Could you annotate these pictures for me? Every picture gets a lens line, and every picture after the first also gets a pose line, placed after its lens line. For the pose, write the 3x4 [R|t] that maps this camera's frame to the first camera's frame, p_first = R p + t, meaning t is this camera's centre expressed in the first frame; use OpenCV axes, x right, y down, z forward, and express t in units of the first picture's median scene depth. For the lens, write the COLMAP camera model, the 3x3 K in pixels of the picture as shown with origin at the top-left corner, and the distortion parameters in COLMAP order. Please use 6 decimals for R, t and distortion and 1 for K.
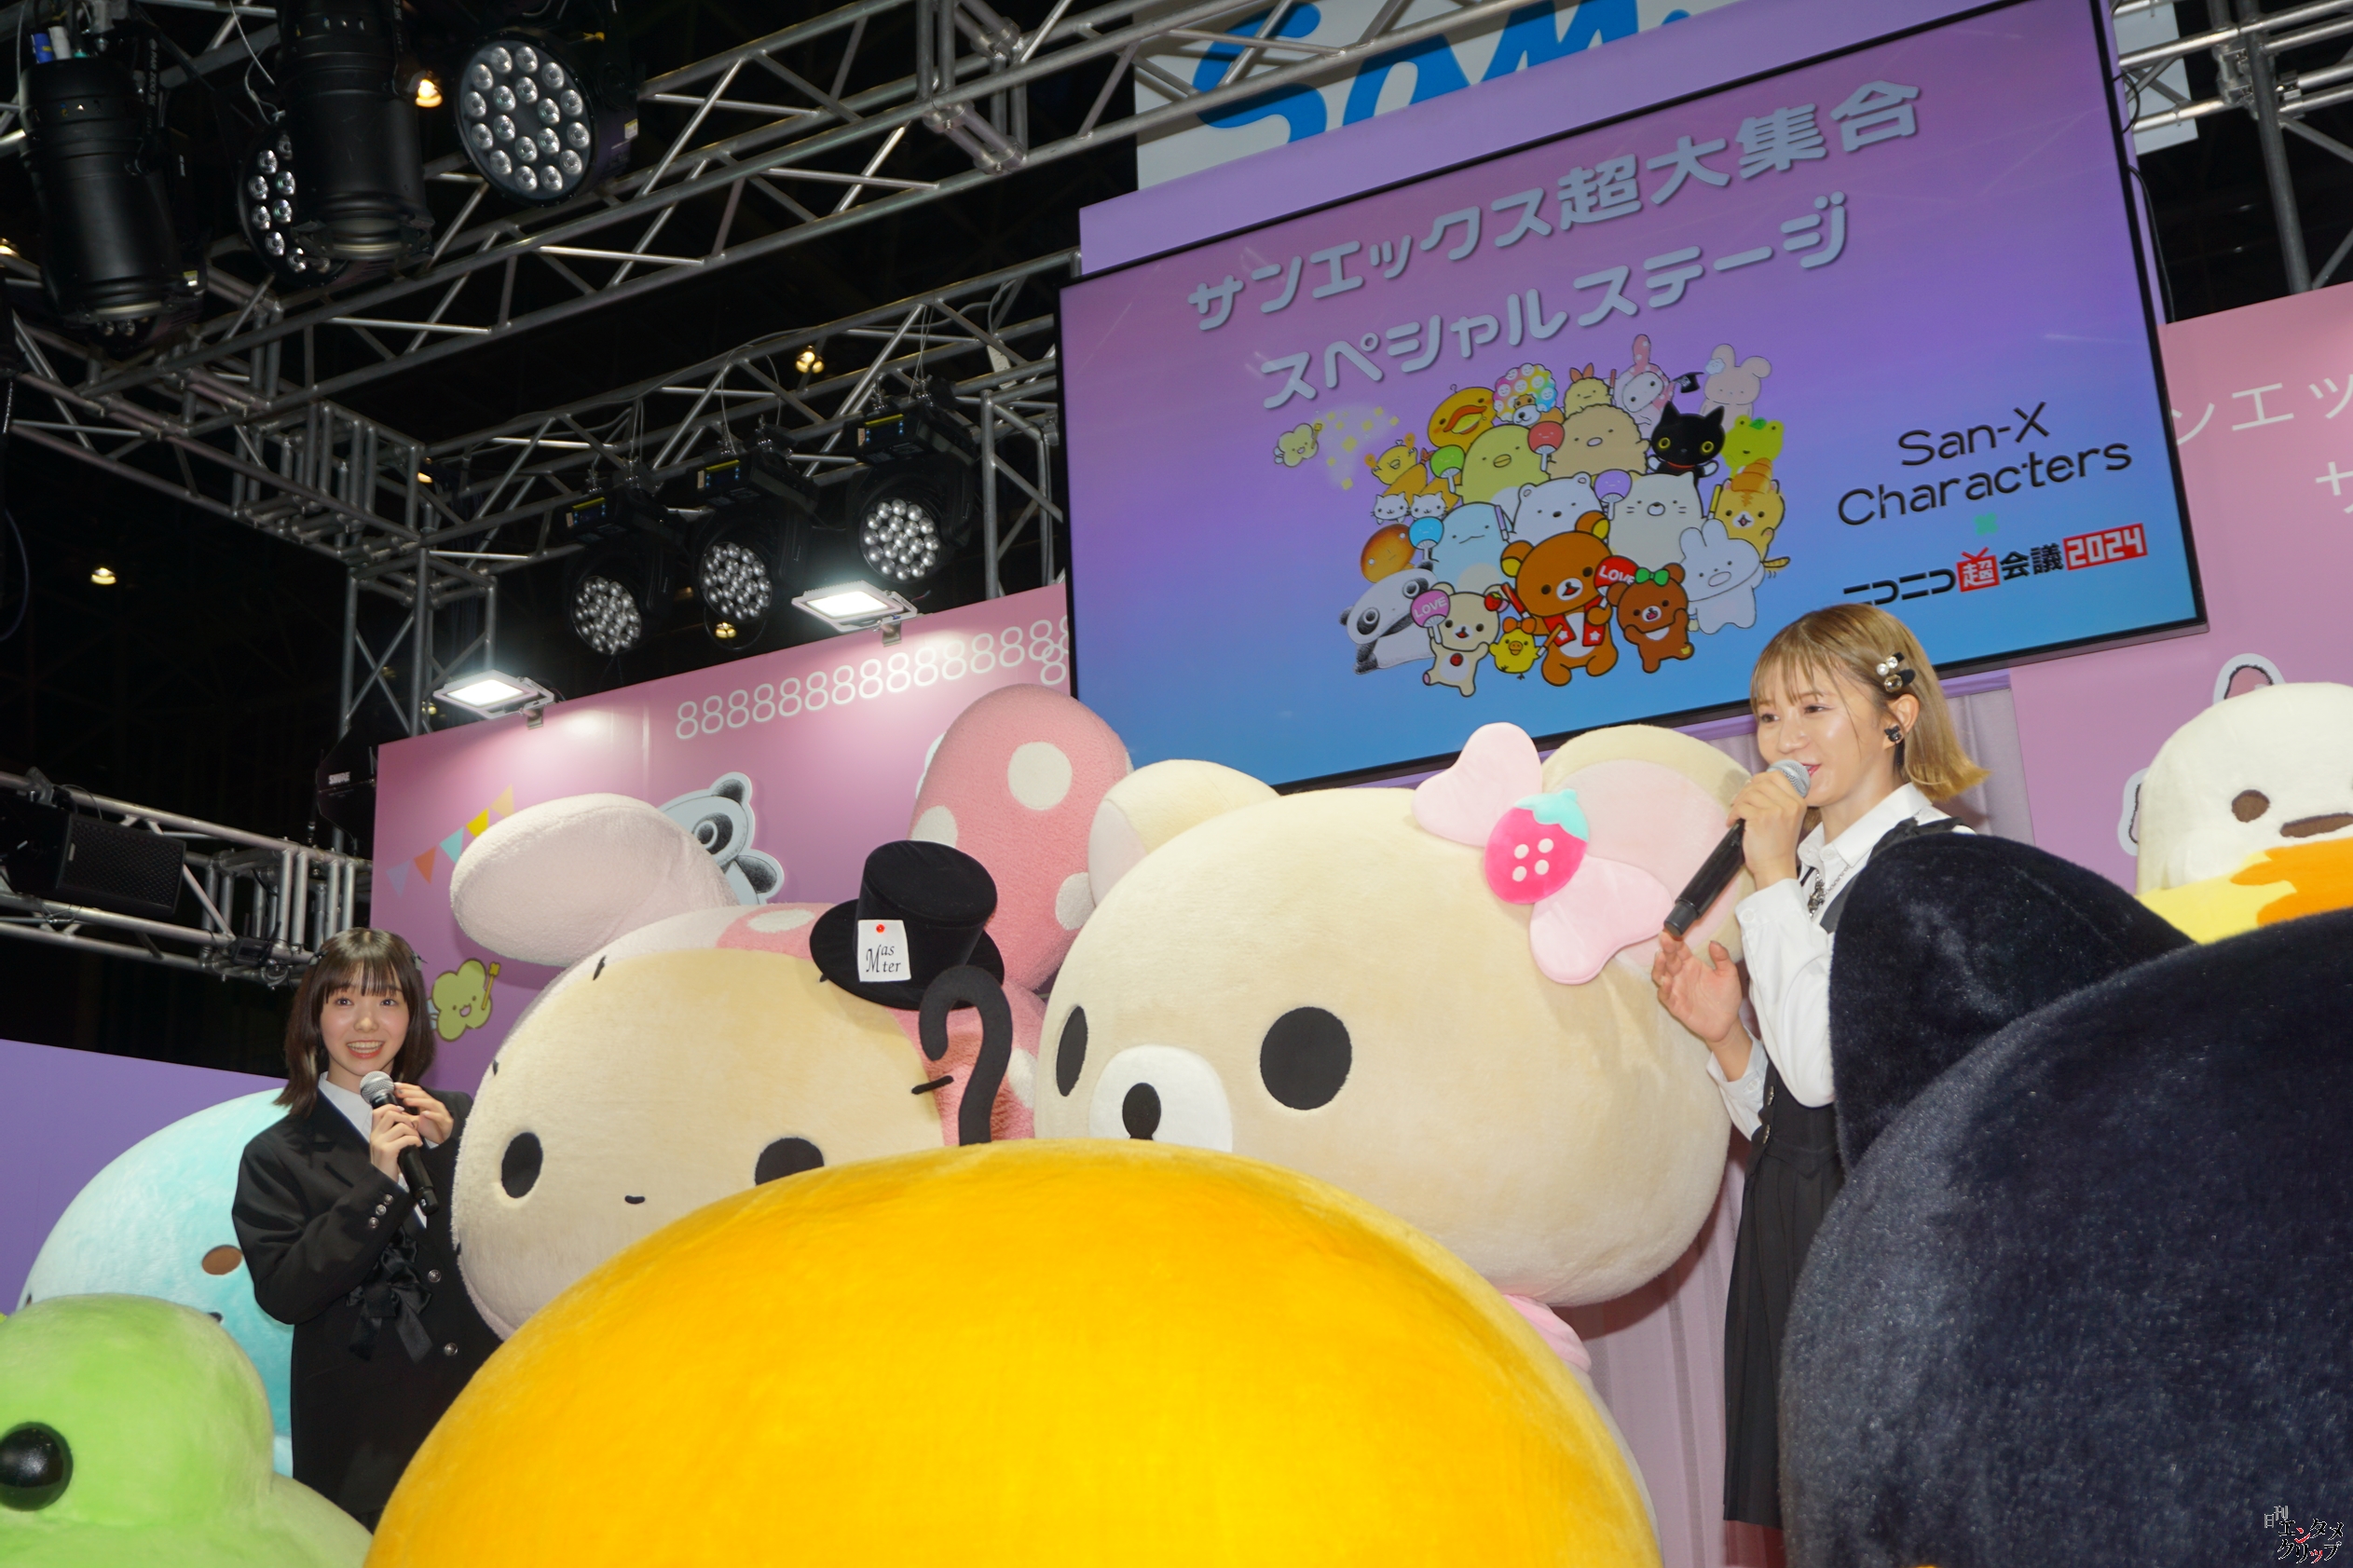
lens RADIAL K [[2346.1, 0, 1190.3], [0, 2346.1, 813.4], [0, 0, 1]] dist [-0.002074, 0.000000]
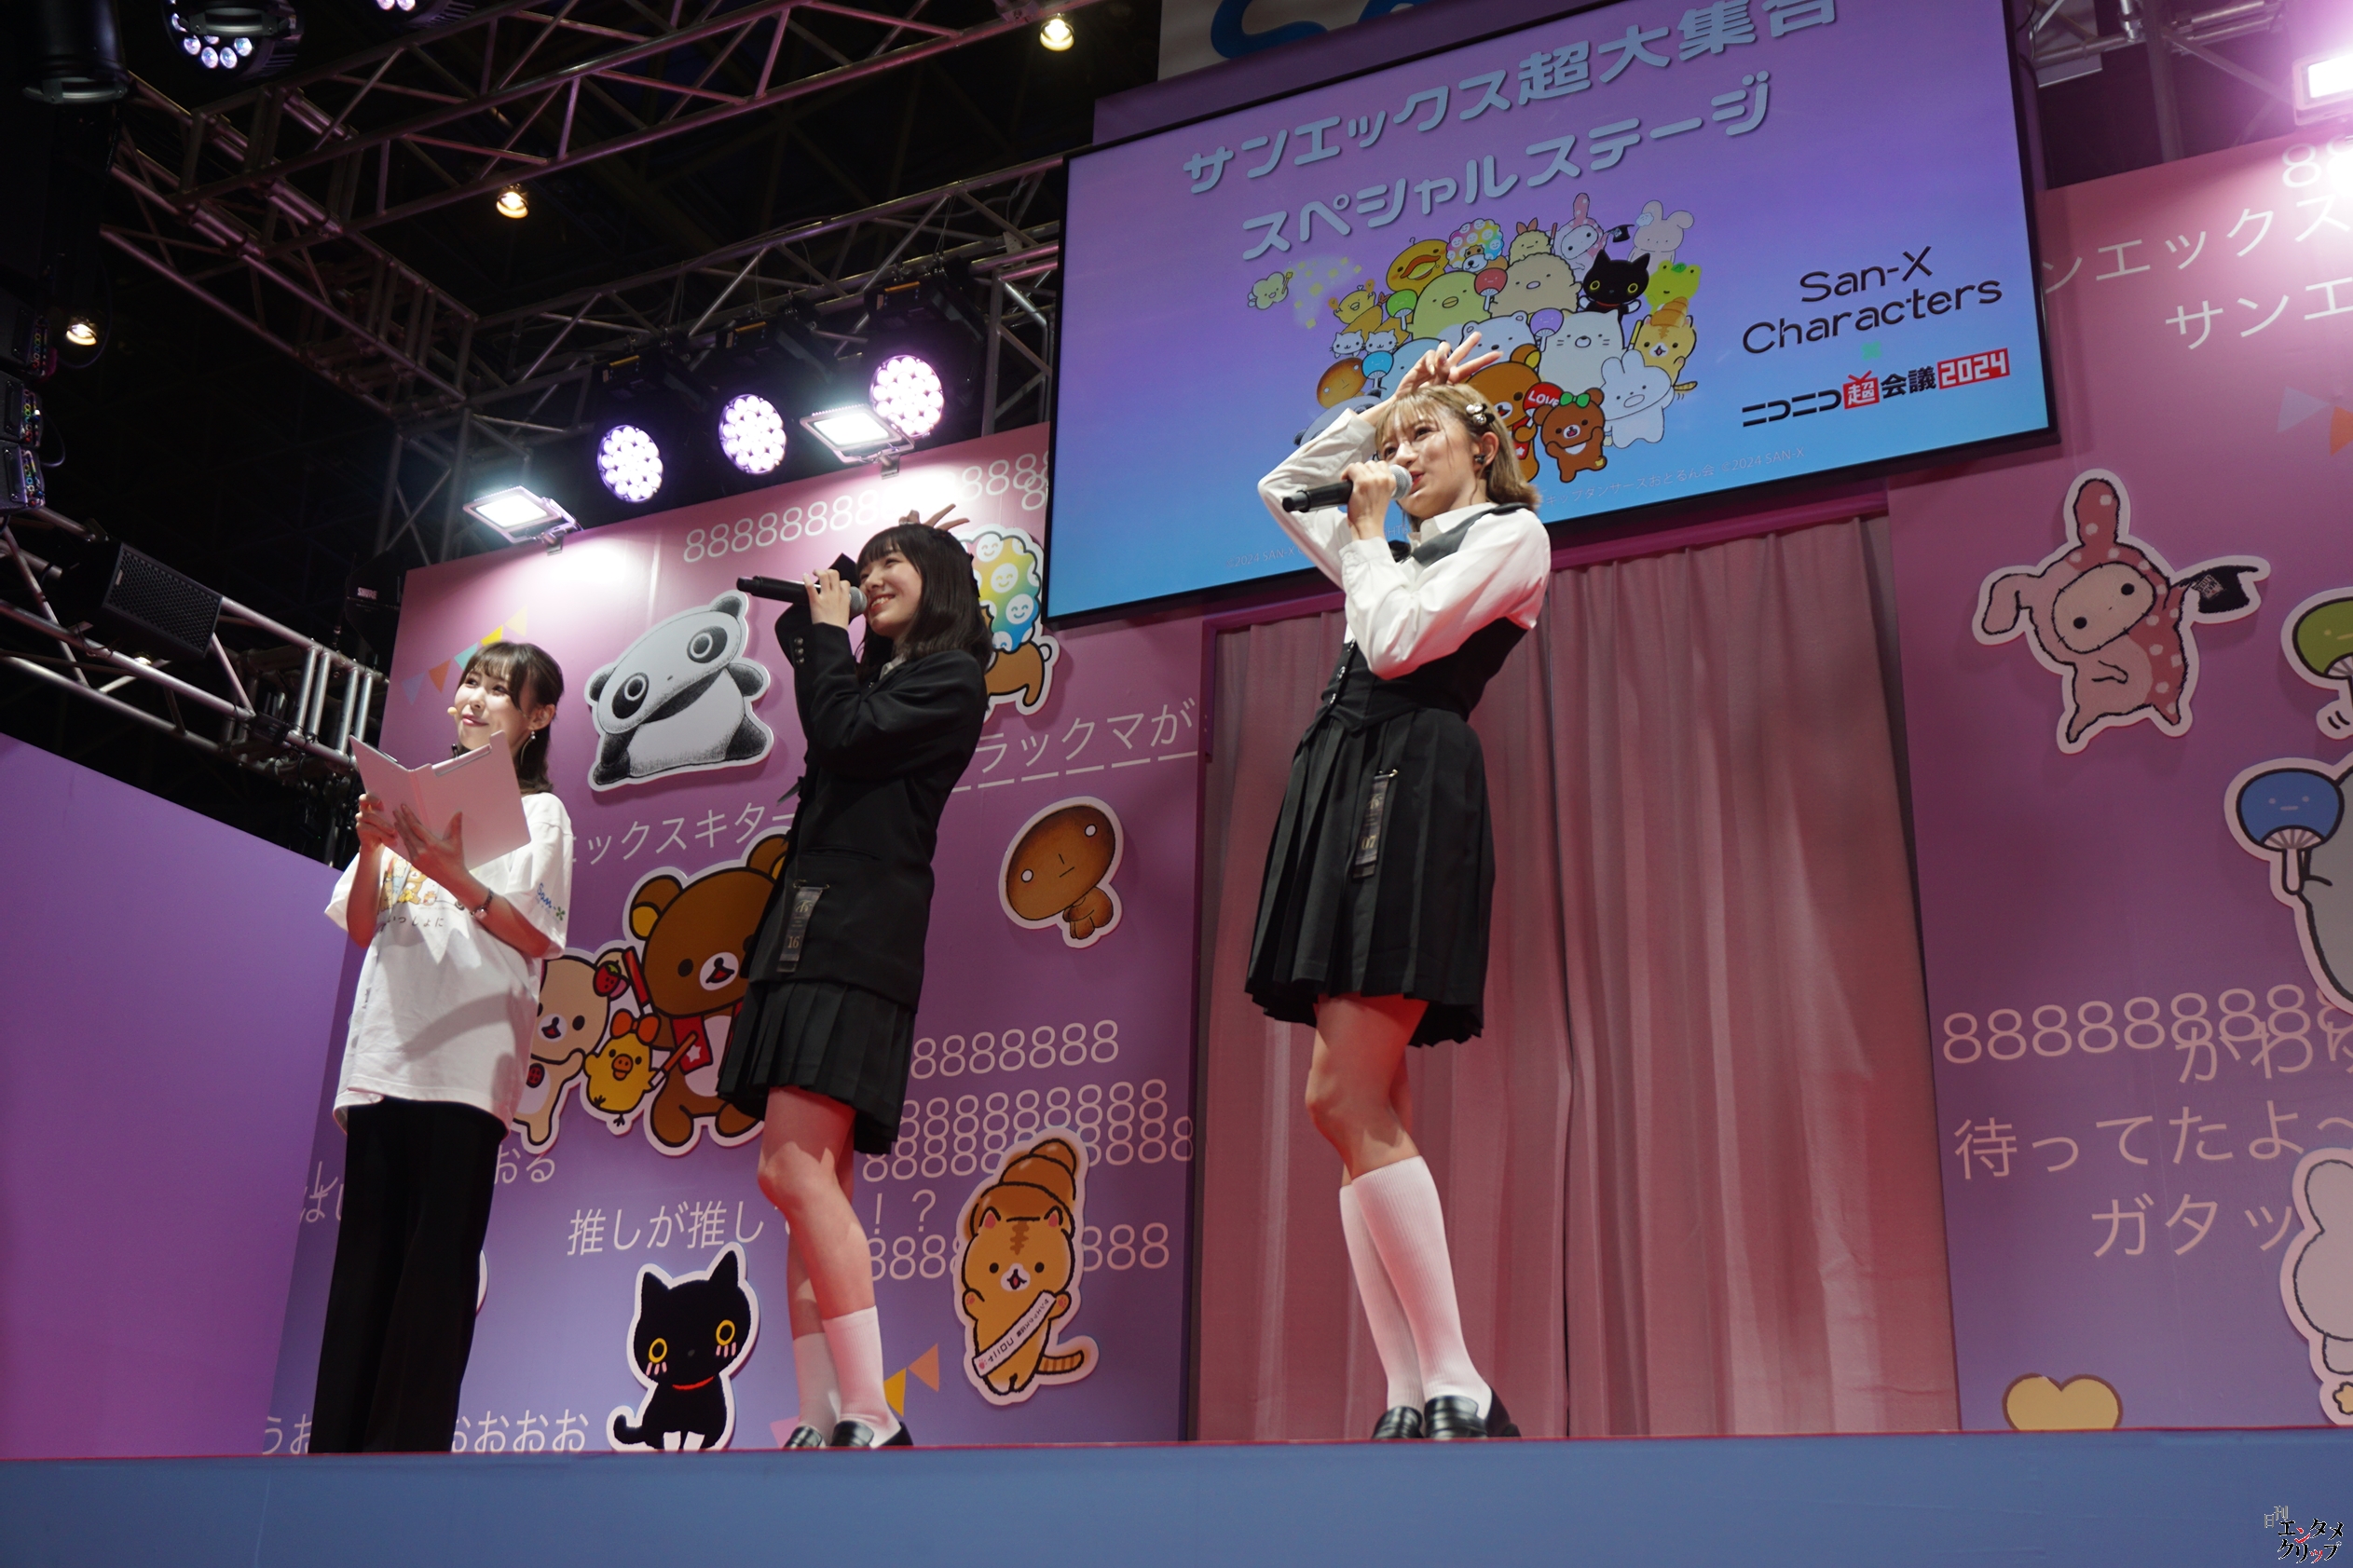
lens RADIAL K [[2377.7, 0, 1191.4], [0, 2377.7, 780.1], [0, 0, 1]] dist [-0.000253, 0.000000]
pose [[0.996961, 0.076431, -0.015040, 0.042855], [-0.077415, 0.993590, -0.082371, 0.162458], [0.008647, 0.083285, 0.996488, -0.086999]]
